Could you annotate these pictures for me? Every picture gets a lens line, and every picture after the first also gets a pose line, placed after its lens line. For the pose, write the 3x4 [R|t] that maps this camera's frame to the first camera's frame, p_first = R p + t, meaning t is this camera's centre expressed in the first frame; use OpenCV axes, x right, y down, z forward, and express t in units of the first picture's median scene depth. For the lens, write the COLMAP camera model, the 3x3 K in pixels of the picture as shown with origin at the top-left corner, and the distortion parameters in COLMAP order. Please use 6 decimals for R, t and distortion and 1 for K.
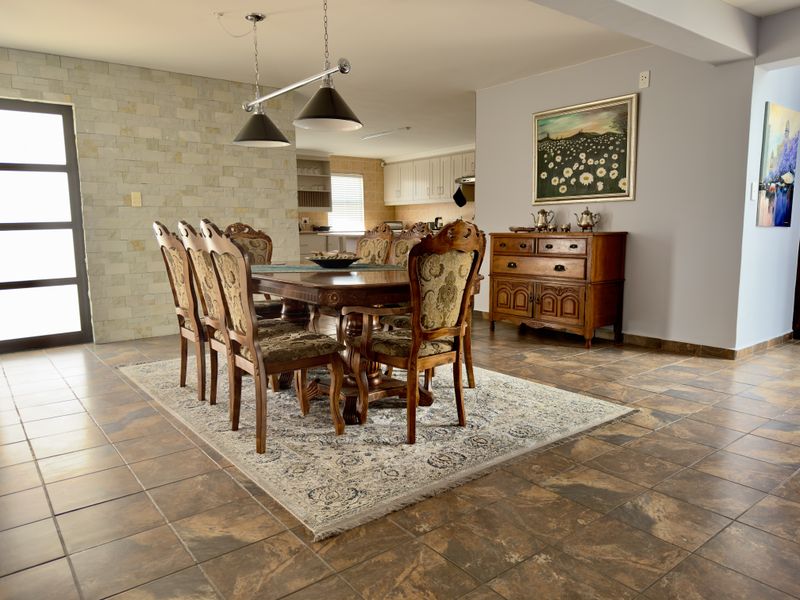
lens RADIAL K [[567.0, 0, 402.8], [0, 567.0, 304.6], [0, 0, 1]] dist [0.001585, -0.006716]
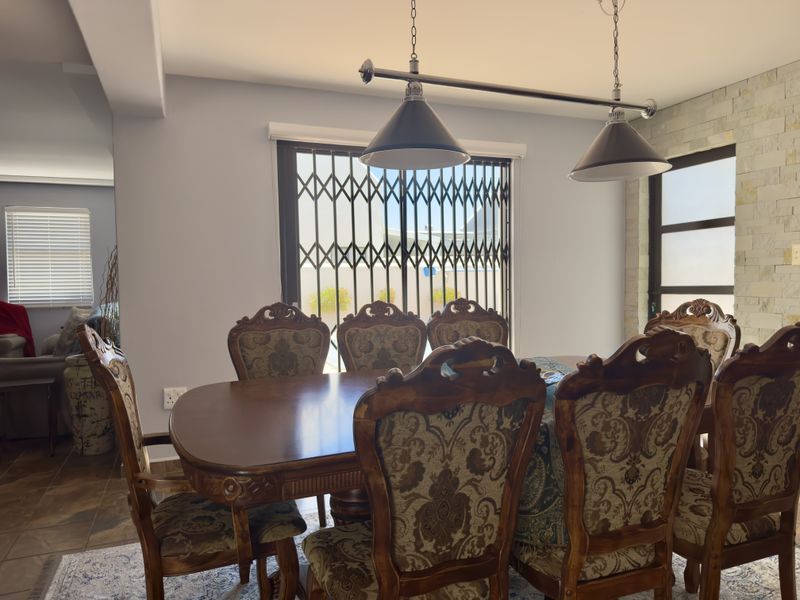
lens RADIAL K [[567.0, 0, 400.4], [0, 567.0, 302.1], [0, 0, 1]] dist [0.001585, -0.006716]
pose [[-0.277997, 0.046645, -0.959449, 0.250885], [-0.129503, 0.987882, 0.085551, -0.106511], [0.951812, 0.148034, -0.268588, 0.623474]]
